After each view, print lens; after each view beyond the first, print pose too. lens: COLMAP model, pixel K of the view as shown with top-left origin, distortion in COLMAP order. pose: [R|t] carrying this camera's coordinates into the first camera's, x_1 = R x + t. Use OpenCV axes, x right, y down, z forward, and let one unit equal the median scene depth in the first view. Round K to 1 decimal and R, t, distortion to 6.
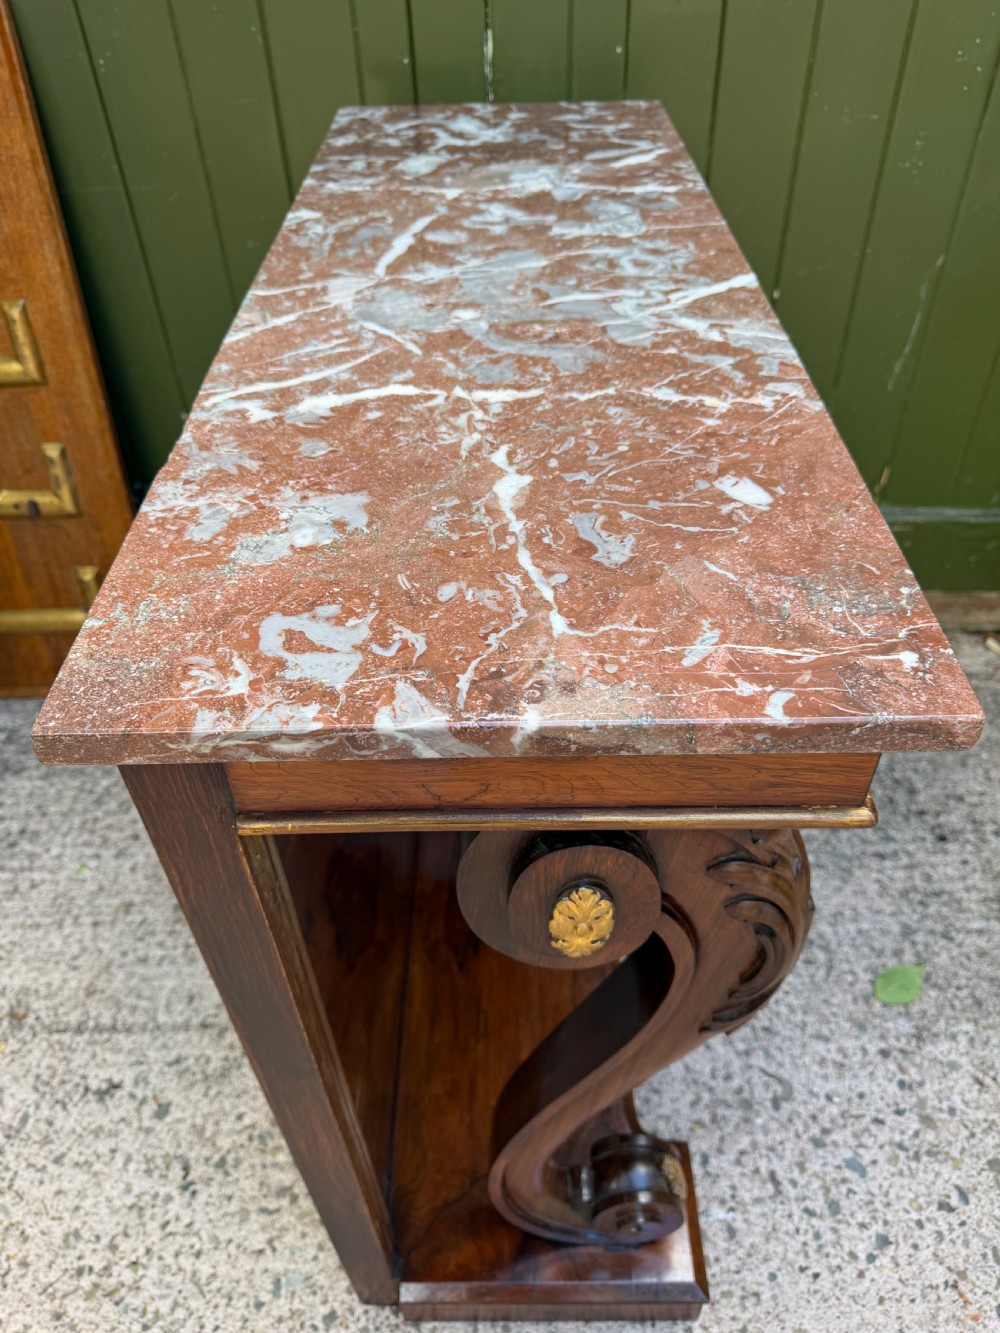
lens RADIAL K [[965.5, 0, 494.7], [0, 965.5, 666.8], [0, 0, 1]] dist [-0.010656, 0.003054]
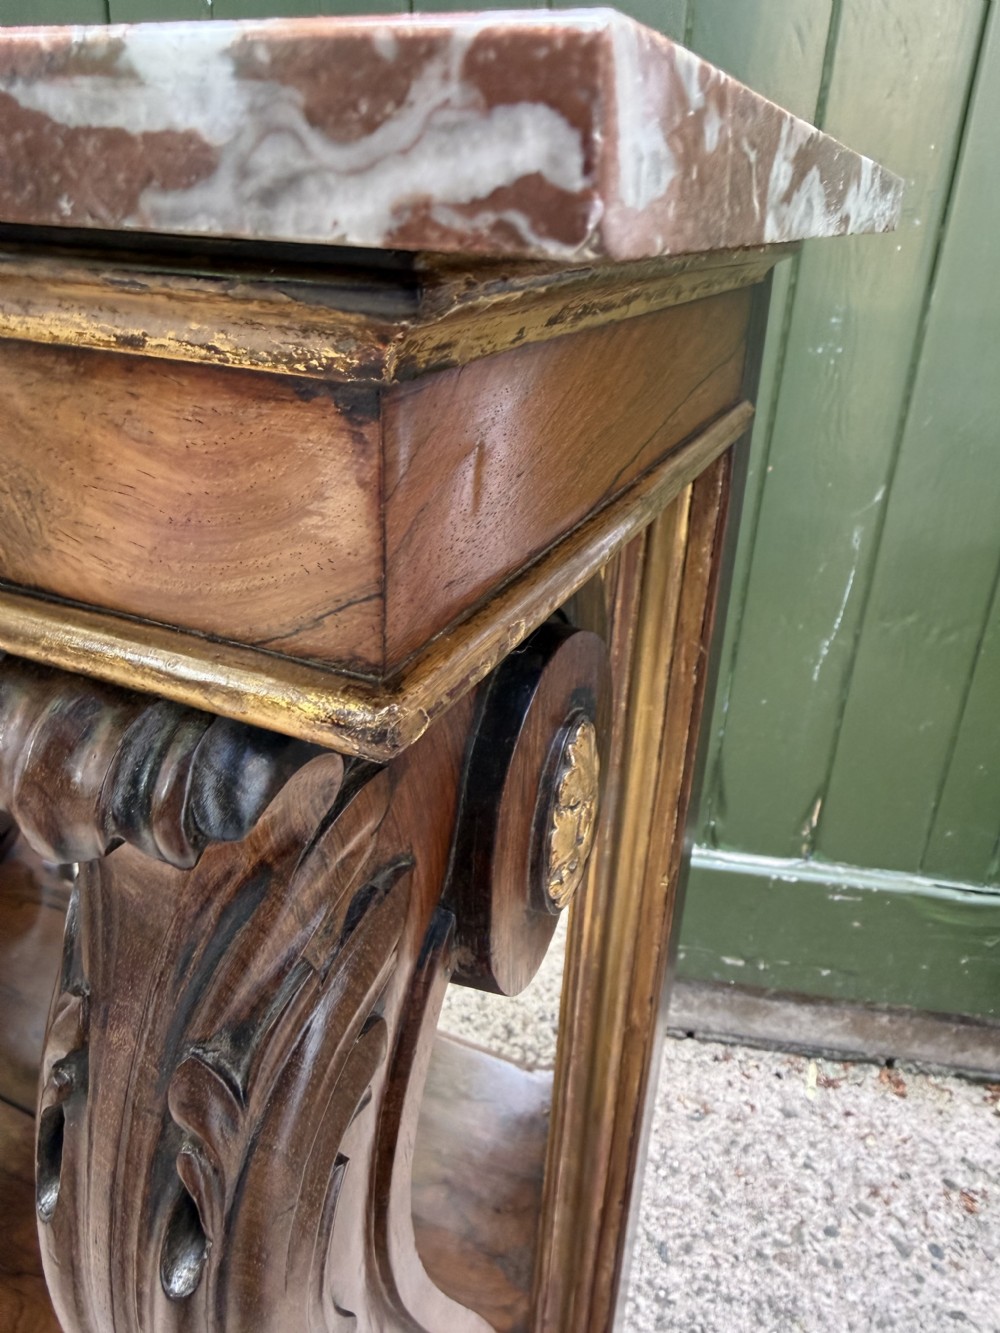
lens RADIAL K [[953.0, 0, 499.8], [0, 953.0, 606.5], [0, 0, 1]] dist [0.004163, -0.001722]
pose [[0.992983, 0.112502, -0.036448, 0.262086], [-0.118097, 0.927252, -0.355326, -0.095380], [-0.006178, 0.357137, 0.934032, 0.460902]]
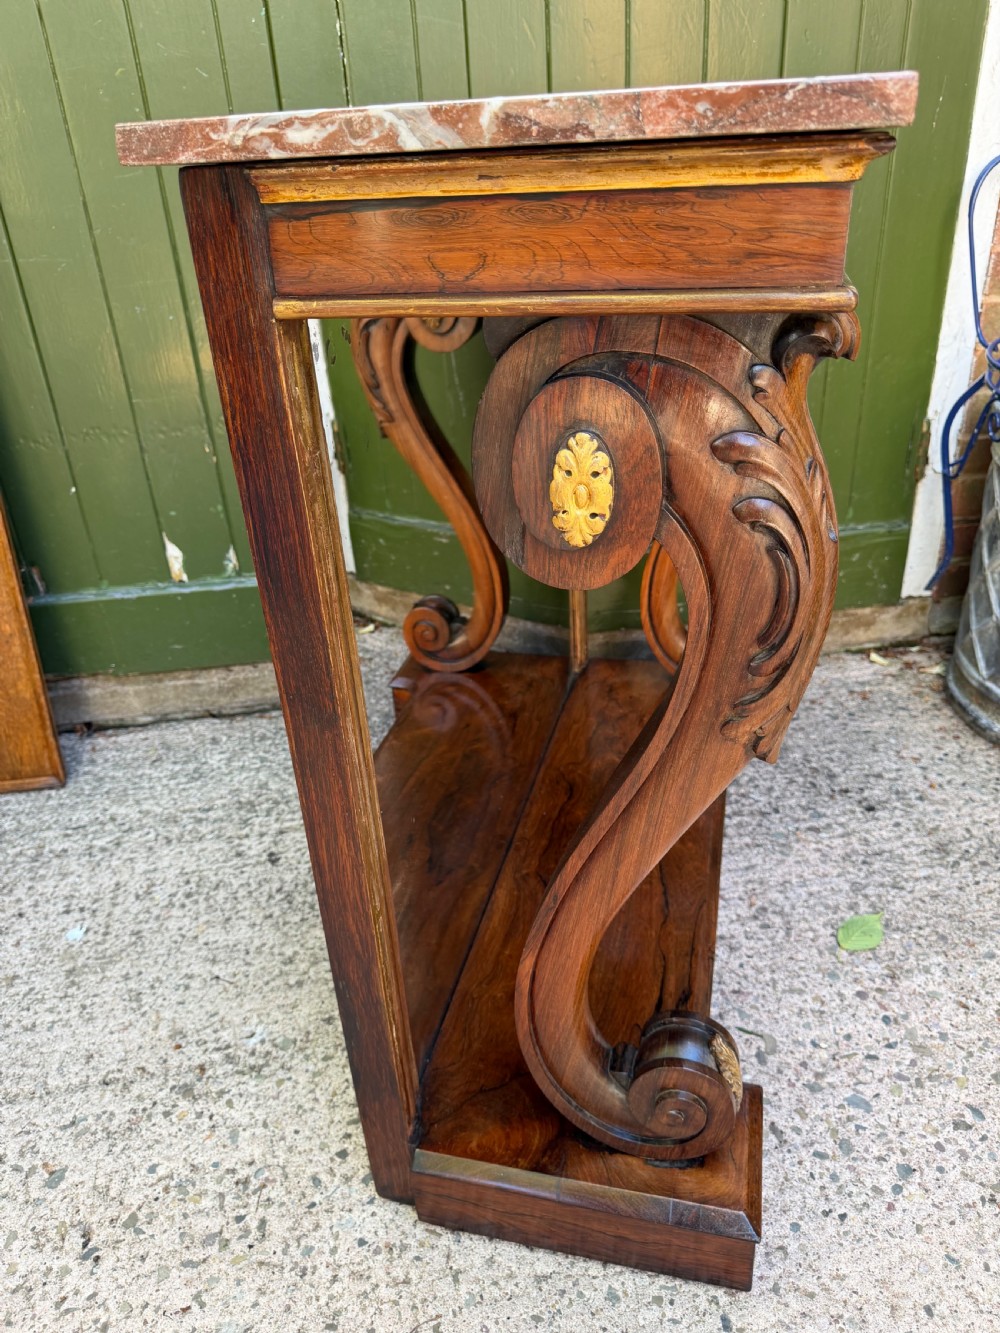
lens RADIAL K [[954.9, 0, 499.4], [0, 954.9, 667.1], [0, 0, 1]] dist [0.000921, -0.004541]
pose [[0.987947, -0.088132, 0.127252, -0.033367], [0.117422, 0.962355, -0.245122, 0.278327], [-0.100859, 0.257110, 0.961105, 0.059967]]
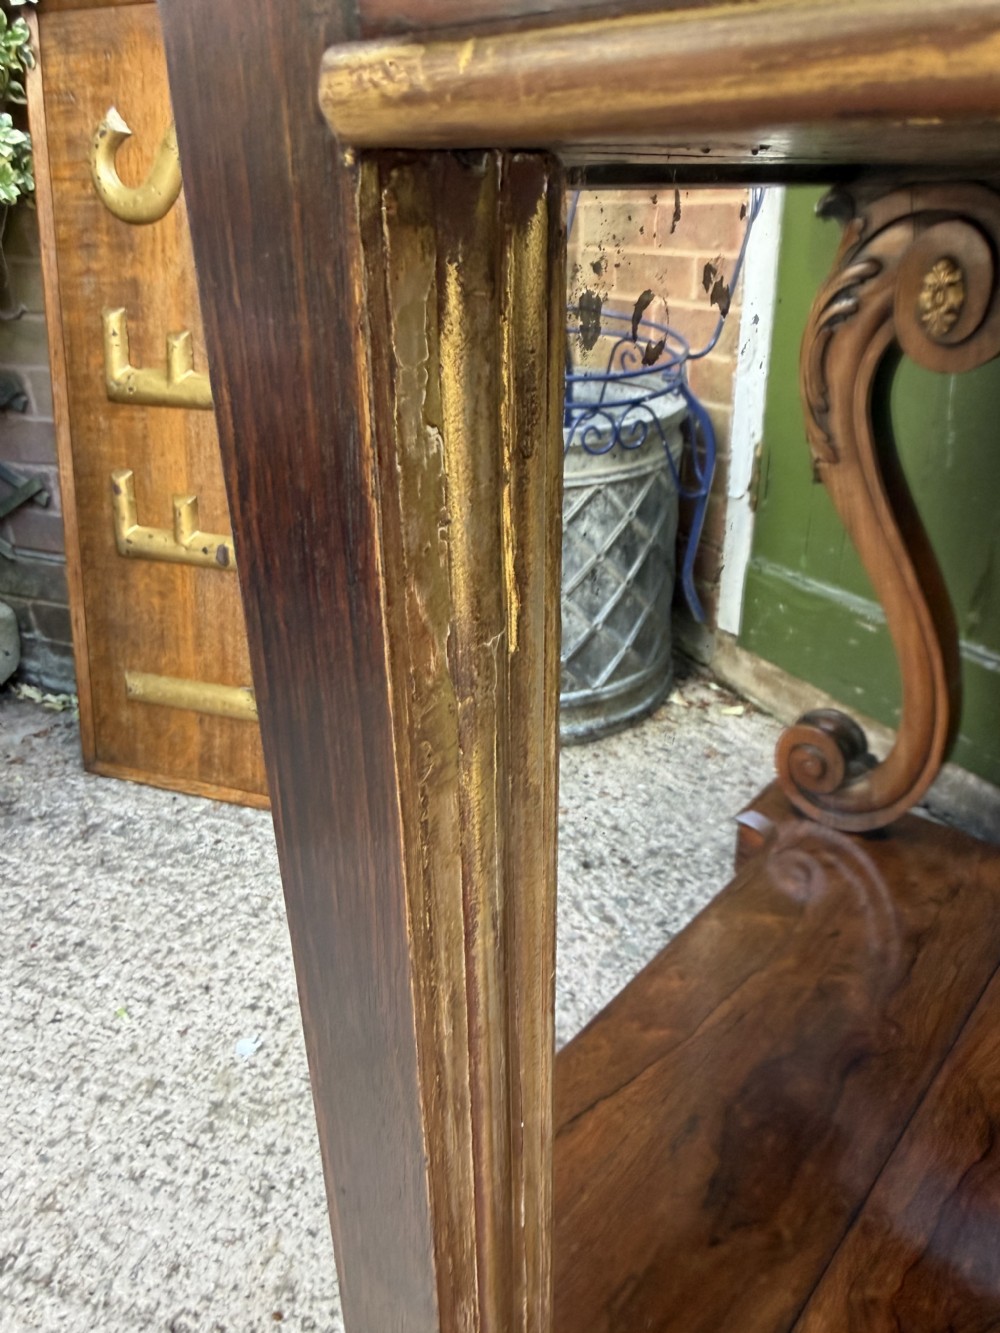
lens RADIAL K [[961.6, 0, 498.7], [0, 961.6, 636.1], [0, 0, 1]] dist [-0.000128, 0.002754]
pose [[0.949559, 0.153818, -0.273274, -0.011911], [-0.225553, 0.940429, -0.254399, 0.077784], [0.217863, 0.303205, 0.927687, 0.374003]]
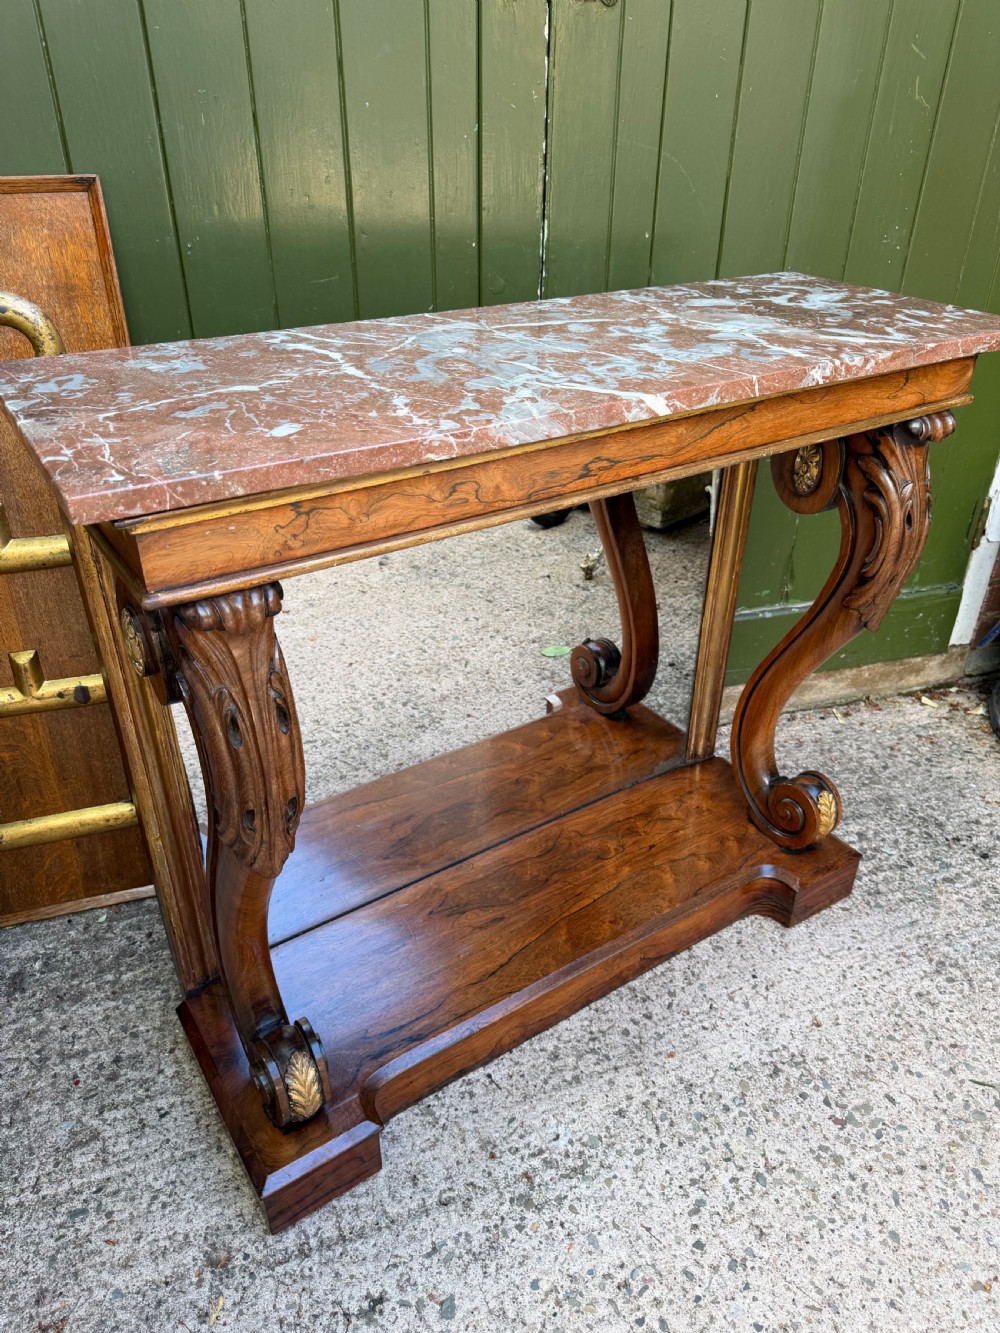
lens RADIAL K [[951.3, 0, 496.6], [0, 951.3, 667.6], [0, 0, 1]] dist [0.001949, -0.003110]
pose [[0.944866, -0.132606, 0.299406, -0.474597], [0.188762, 0.967700, -0.167107, 0.047518], [-0.267576, 0.214410, 0.939378, 0.044050]]
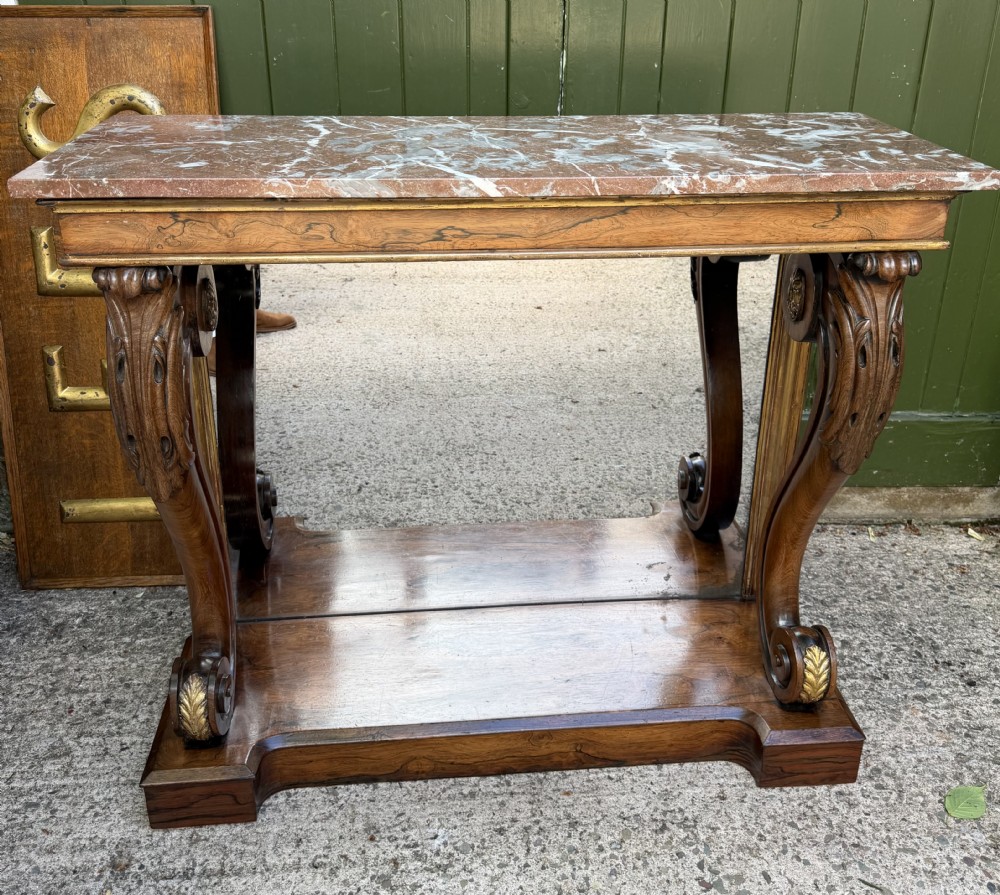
lens RADIAL K [[969.7, 0, 501.2], [0, 969.7, 347.1], [0, 0, 1]] dist [0.008687, -0.009212]
pose [[0.996181, 0.013317, 0.086286, -0.211199], [0.017187, 0.939049, -0.343354, 0.224807], [-0.085599, 0.343526, 0.935234, -0.160169]]
